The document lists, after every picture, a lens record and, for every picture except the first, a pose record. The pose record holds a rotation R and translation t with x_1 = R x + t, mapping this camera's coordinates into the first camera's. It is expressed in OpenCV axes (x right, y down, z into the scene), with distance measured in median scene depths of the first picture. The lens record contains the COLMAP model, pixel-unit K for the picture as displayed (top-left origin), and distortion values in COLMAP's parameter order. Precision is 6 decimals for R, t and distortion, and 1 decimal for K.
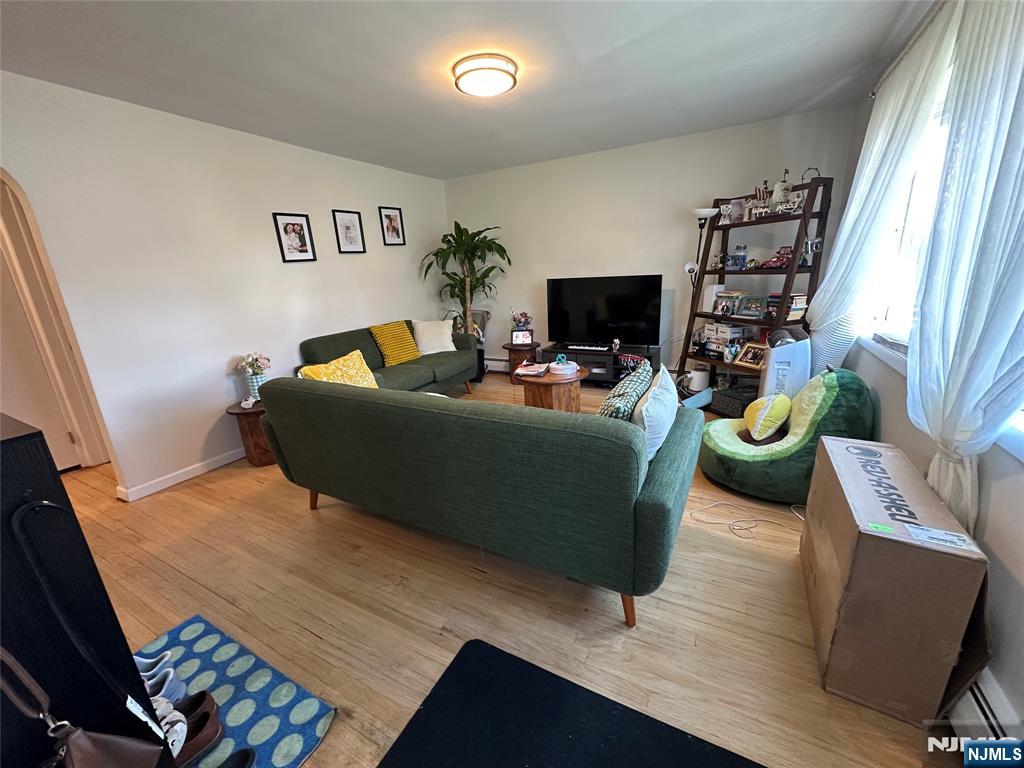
lens RADIAL K [[409.4, 0, 514.2], [0, 409.4, 383.4], [0, 0, 1]] dist [0.000433, 0.000335]
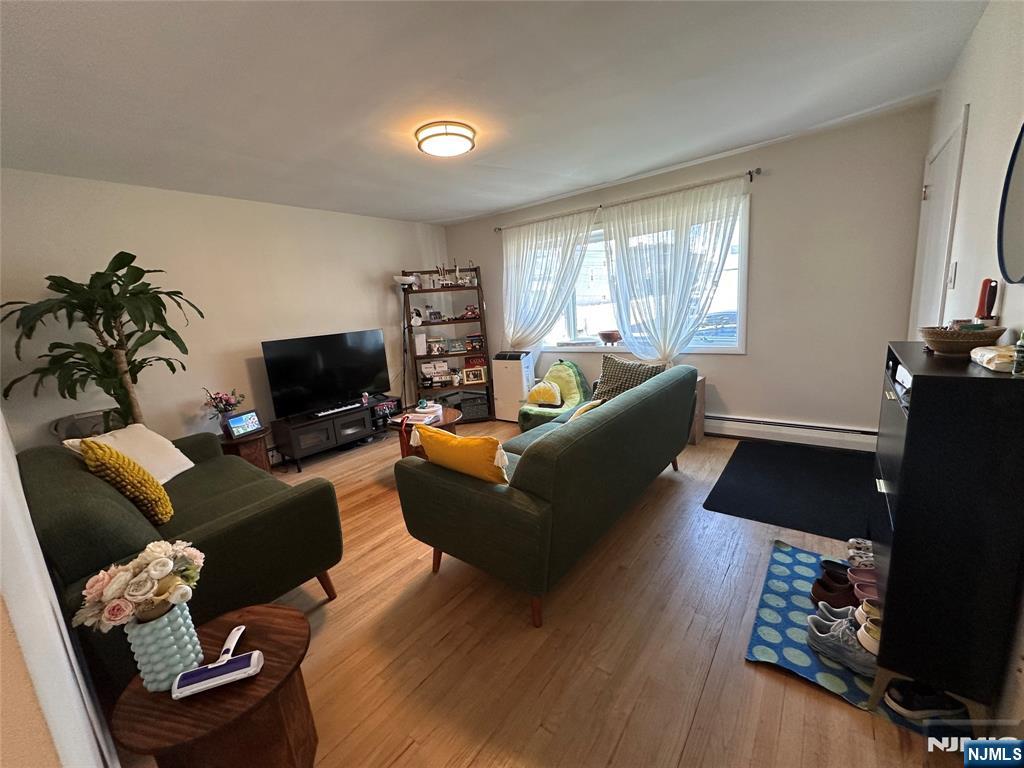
lens RADIAL K [[409.4, 0, 513.8], [0, 409.4, 385.4], [0, 0, 1]] dist [0.000433, 0.000335]
pose [[0.164290, -0.153475, 0.974399, -1.664748], [0.328827, 0.939840, 0.092589, -0.245486], [-0.929990, 0.305197, 0.204874, 1.129844]]
